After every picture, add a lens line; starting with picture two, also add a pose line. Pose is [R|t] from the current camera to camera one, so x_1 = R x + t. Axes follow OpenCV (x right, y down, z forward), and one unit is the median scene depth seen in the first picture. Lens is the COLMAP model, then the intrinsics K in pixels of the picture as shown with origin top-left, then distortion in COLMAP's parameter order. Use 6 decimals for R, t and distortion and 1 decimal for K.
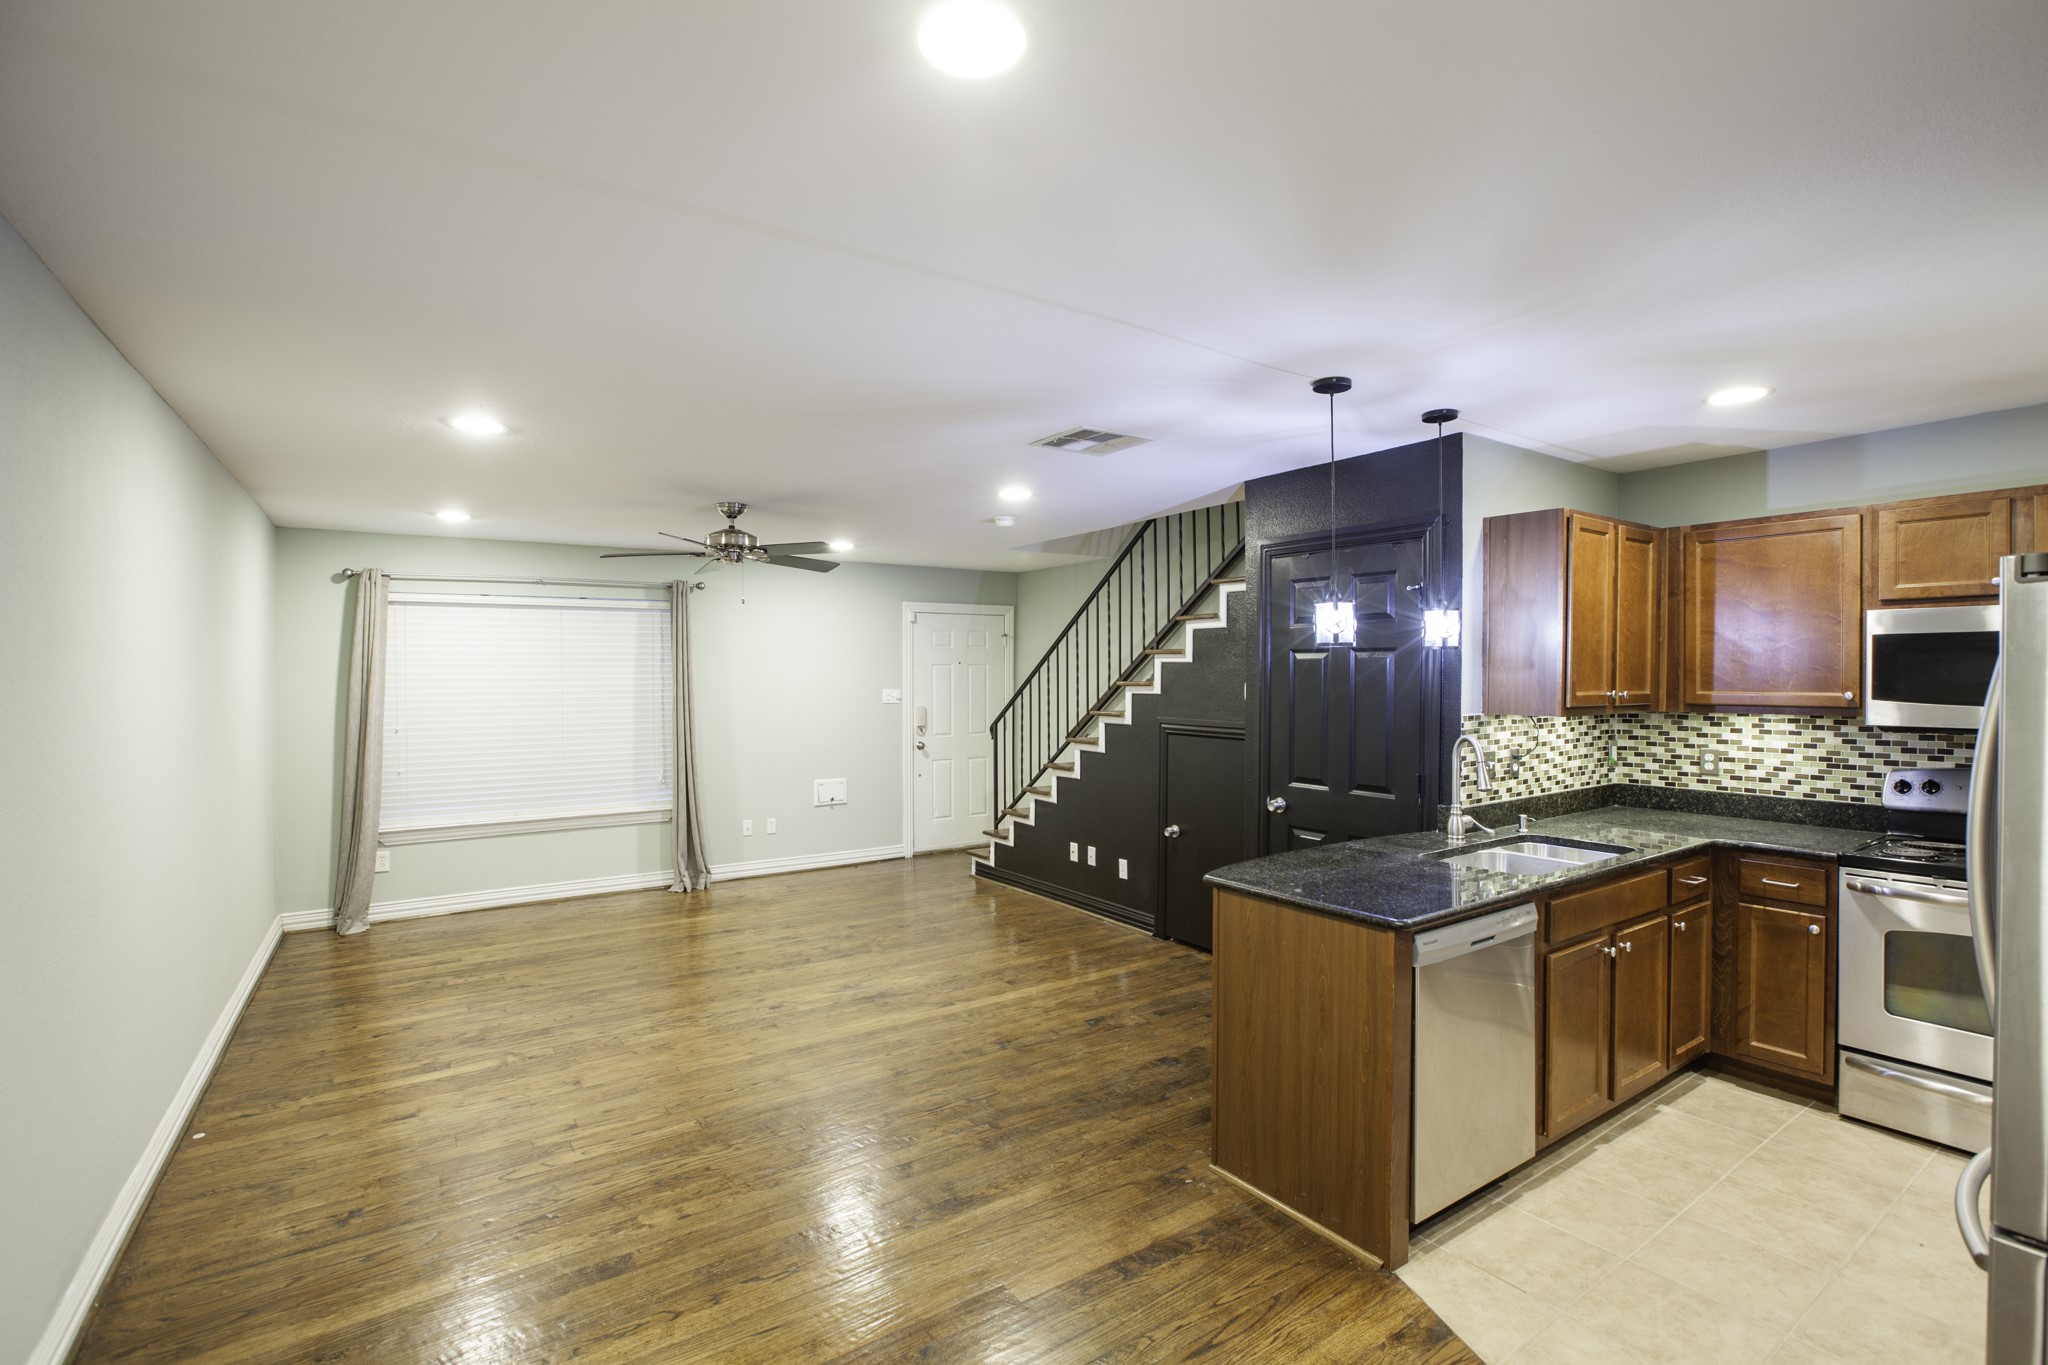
lens RADIAL K [[935.3, 0, 1027.7], [0, 935.3, 683.8], [0, 0, 1]] dist [-0.047729, 0.016788]
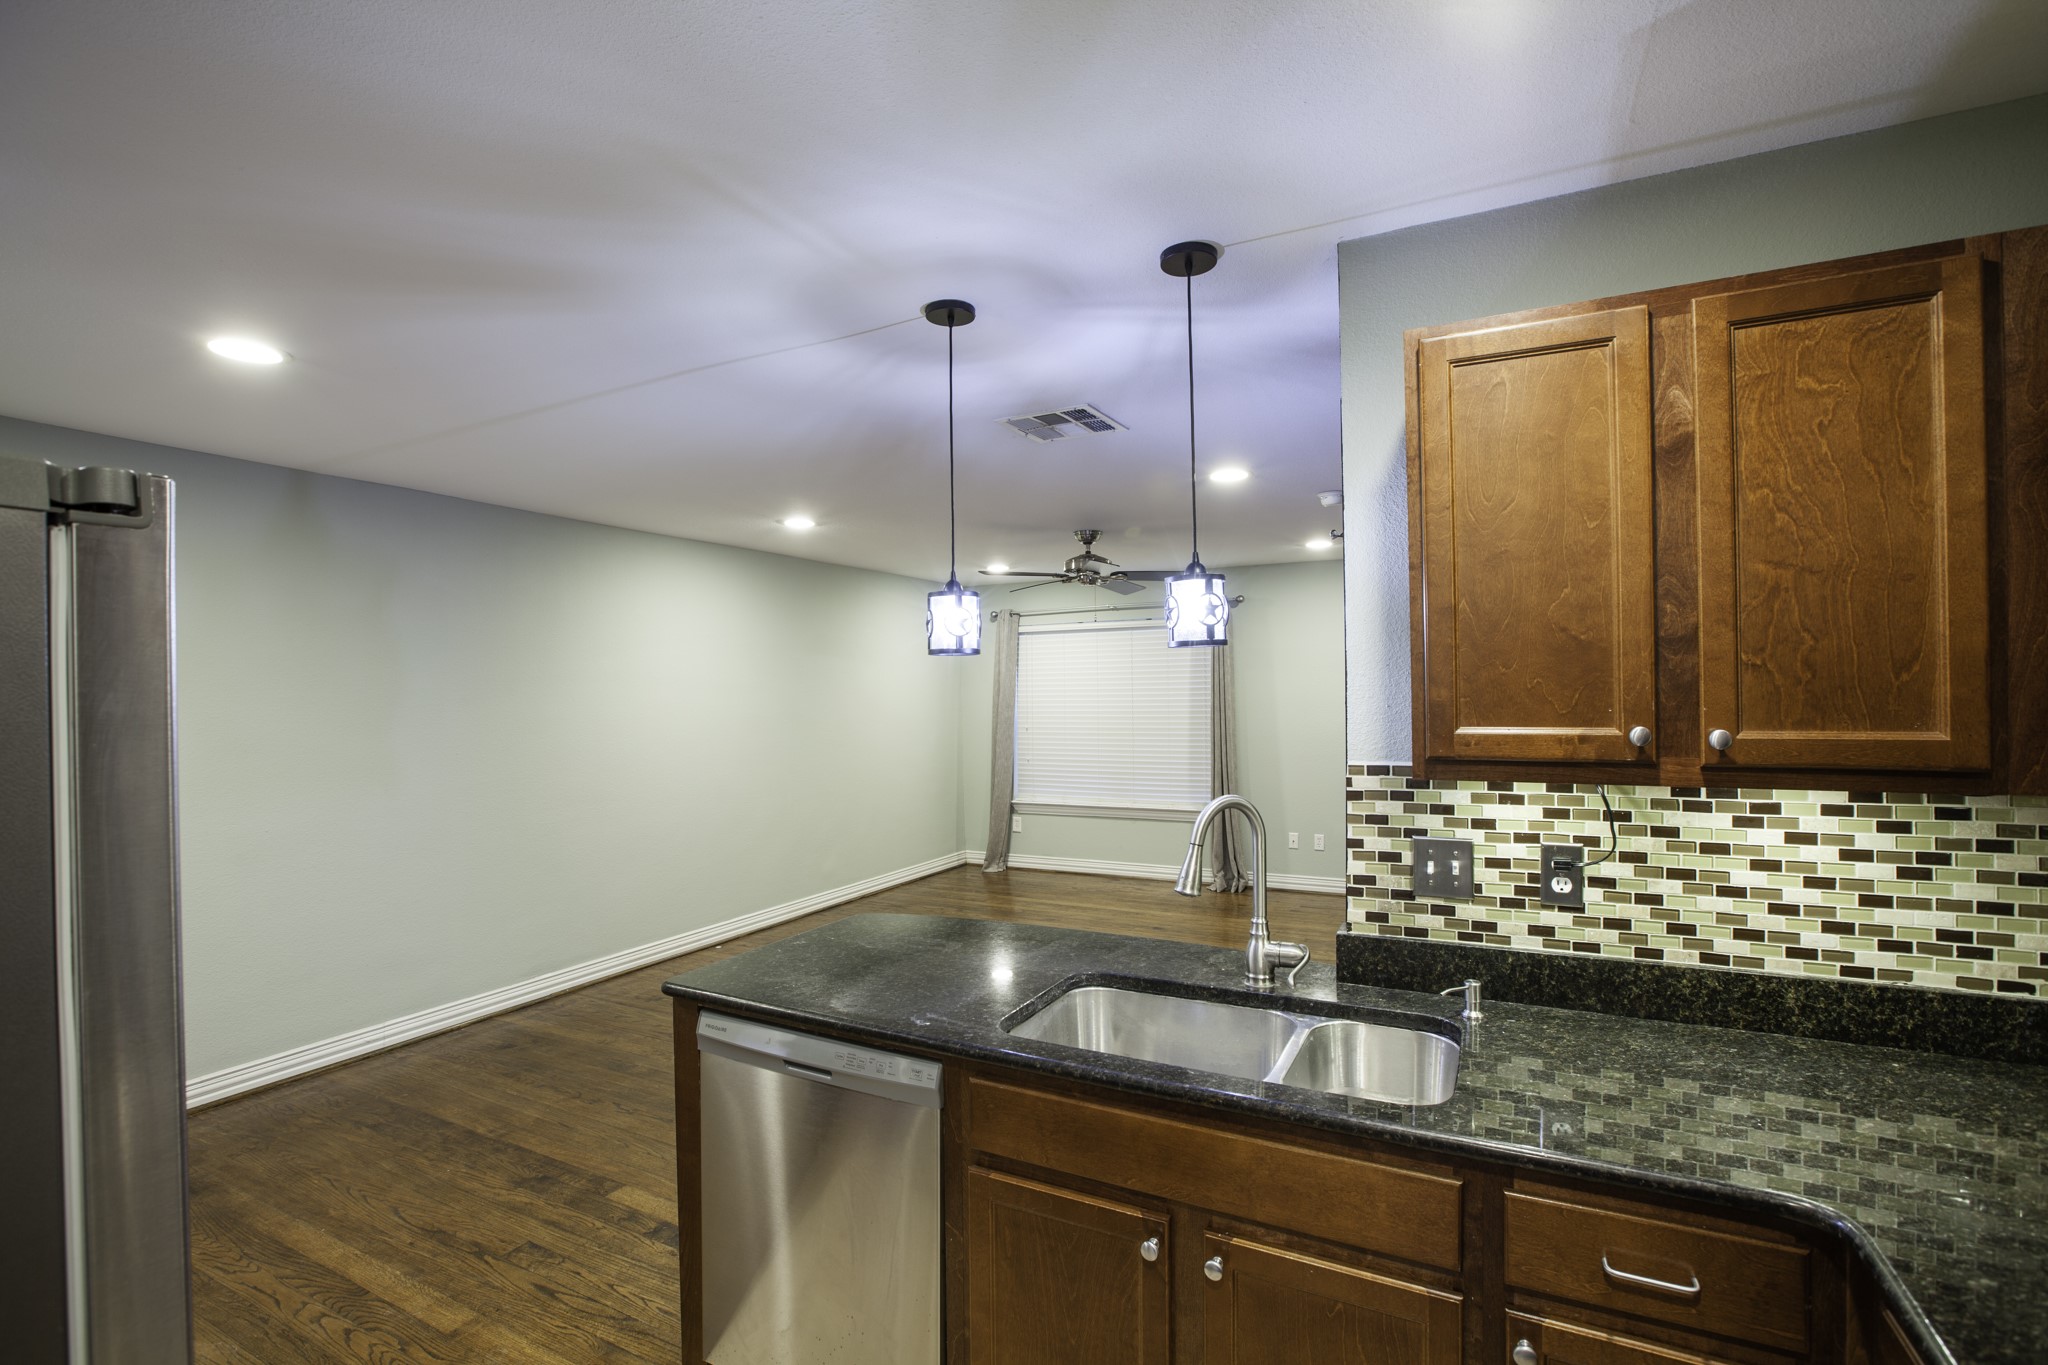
lens RADIAL K [[935.3, 0, 1029.8], [0, 935.3, 680.6], [0, 0, 1]] dist [-0.047729, 0.016788]
pose [[0.475548, -0.009420, -0.879639, 0.789029], [0.002522, 0.999953, -0.009344, -0.009039], [0.879686, 0.002225, 0.475550, 0.528152]]
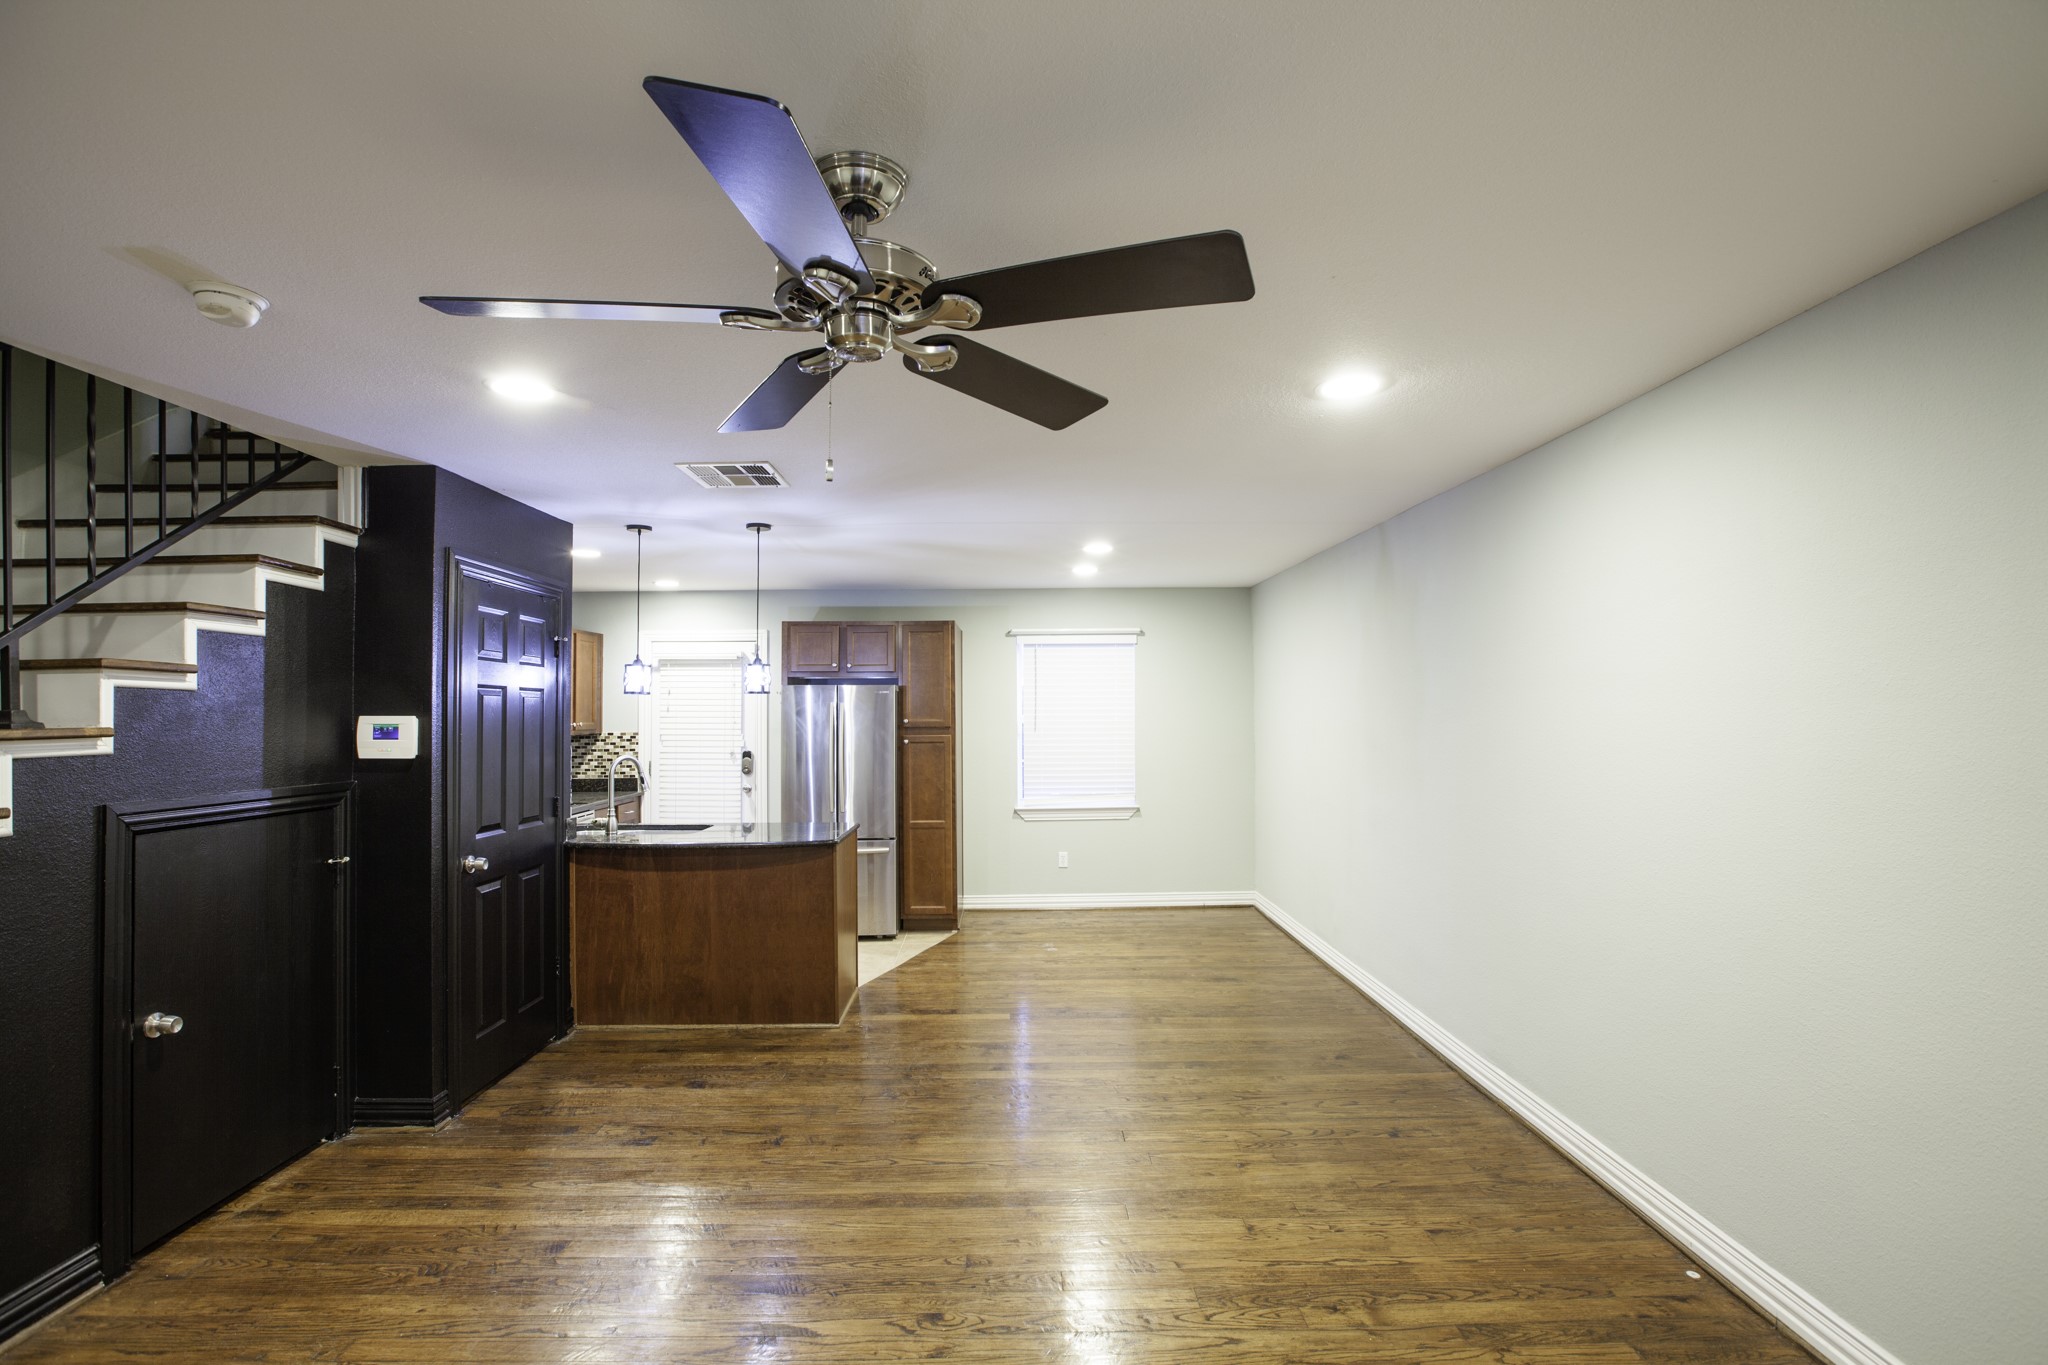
lens RADIAL K [[935.3, 0, 1022.8], [0, 935.3, 698.6], [0, 0, 1]] dist [-0.047729, 0.016788]
pose [[-0.836048, 0.017132, 0.548388, -0.684402], [0.014710, 0.999853, -0.008811, -0.008591], [-0.548459, 0.000700, -0.836177, 1.572501]]
